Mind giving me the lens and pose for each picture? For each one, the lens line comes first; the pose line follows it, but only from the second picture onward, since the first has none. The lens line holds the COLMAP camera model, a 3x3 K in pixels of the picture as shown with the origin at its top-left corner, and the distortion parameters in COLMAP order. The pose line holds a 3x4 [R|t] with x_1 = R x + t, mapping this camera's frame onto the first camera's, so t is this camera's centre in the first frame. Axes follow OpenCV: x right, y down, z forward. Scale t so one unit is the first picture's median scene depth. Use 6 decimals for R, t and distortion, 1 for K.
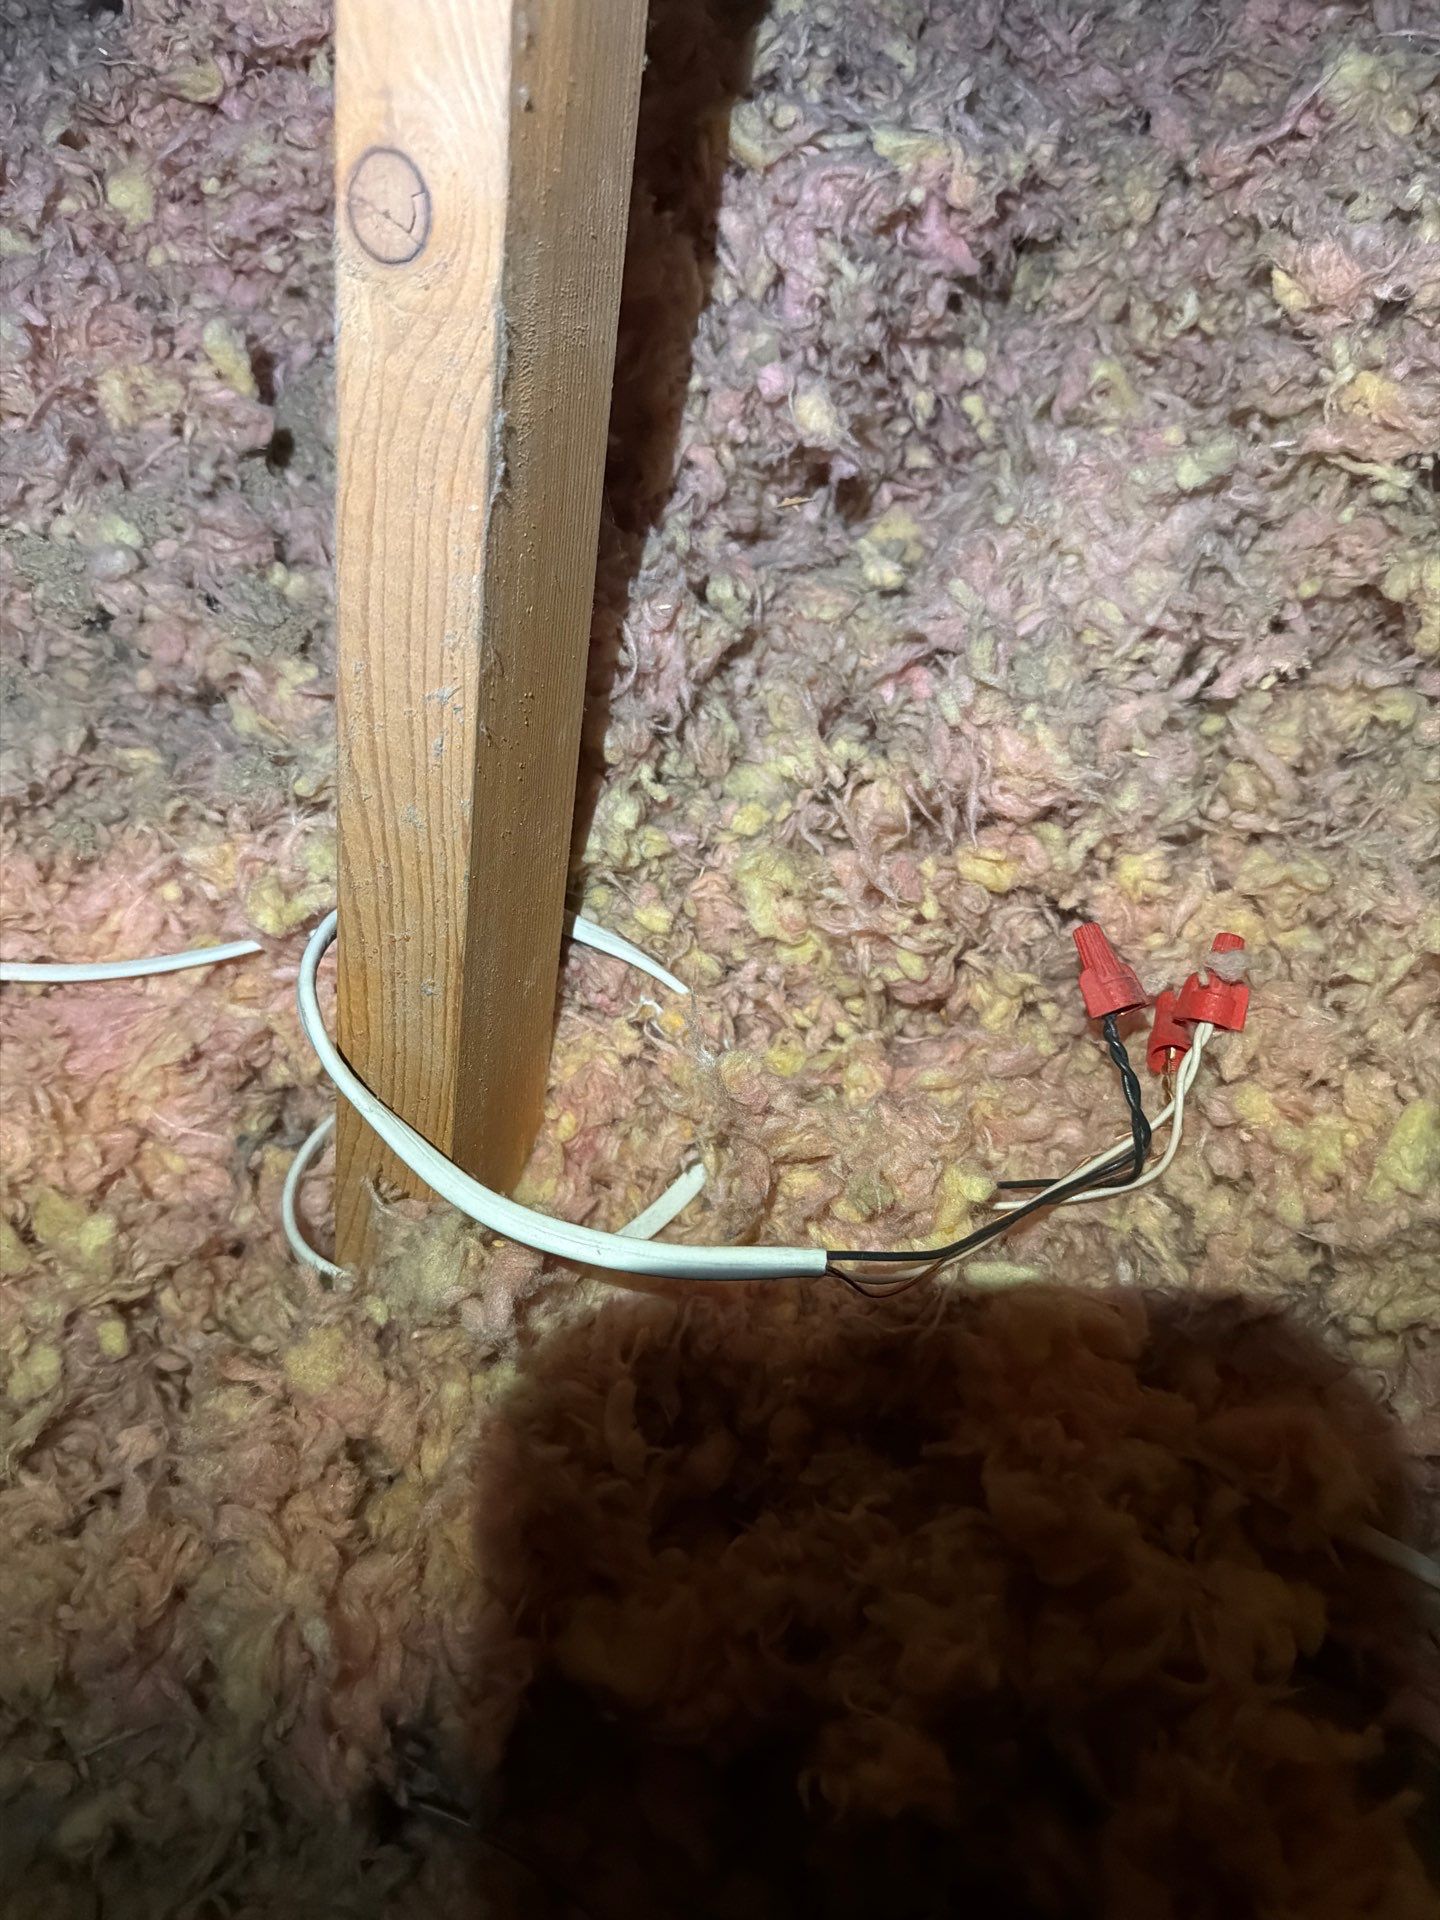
lens RADIAL K [[1567.5, 0, 720.0], [0, 1567.5, 960.0], [0, 0, 1]] dist [0.206584, -0.218801]
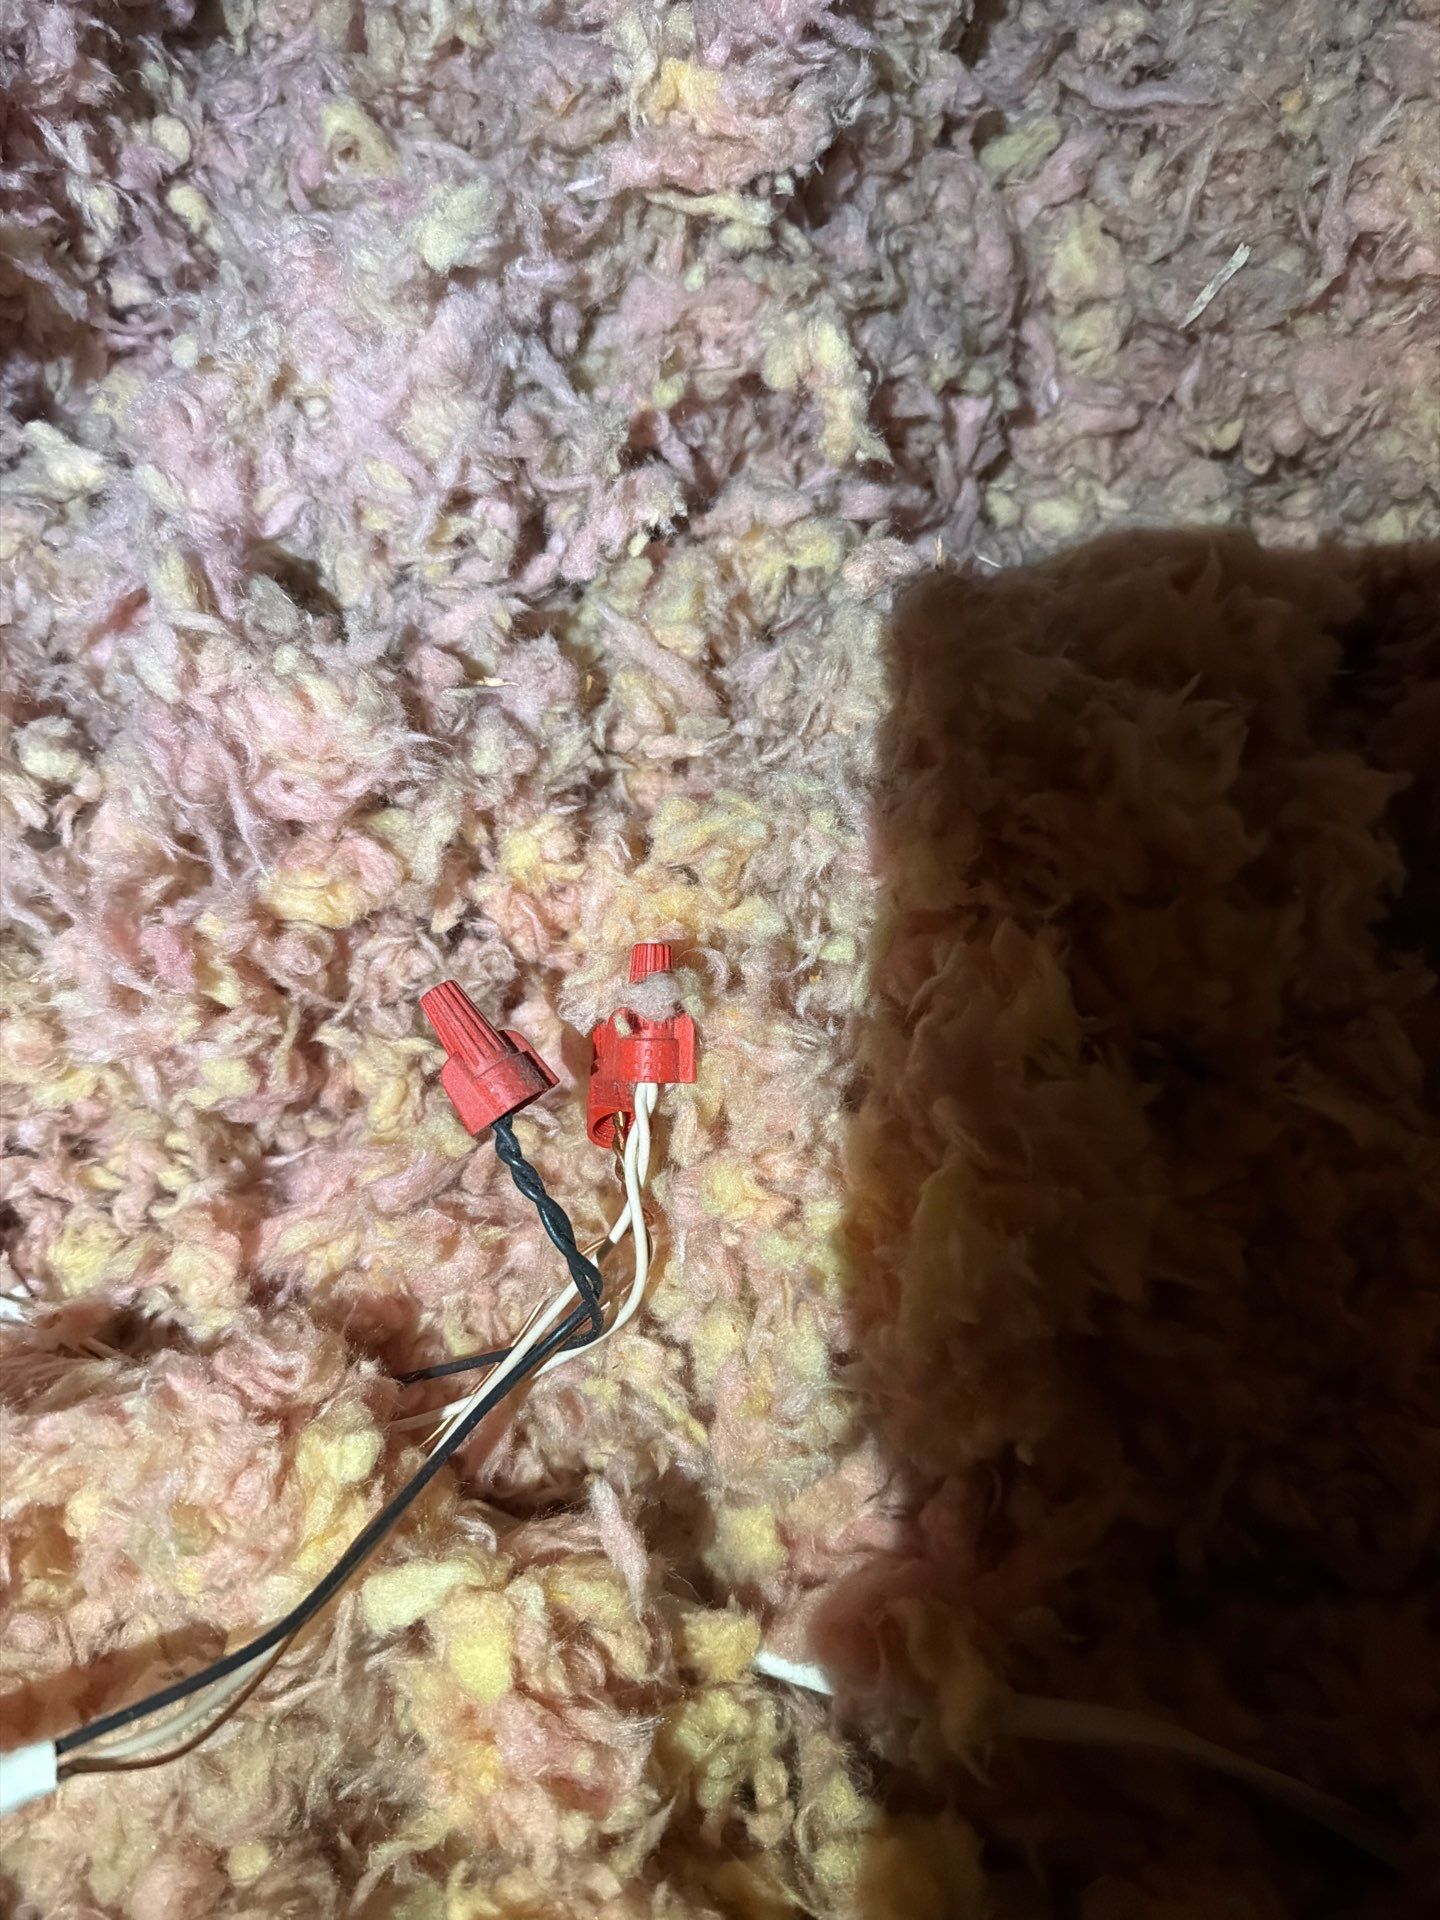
lens RADIAL K [[1437.4, 0, 720.0], [0, 1437.4, 960.0], [0, 0, 1]] dist [0.068365, -0.050161]
pose [[0.952948, -0.250386, 0.170872, 0.220402], [0.229608, 0.964234, 0.132411, -0.073981], [-0.197914, -0.086947, 0.976356, 0.370532]]
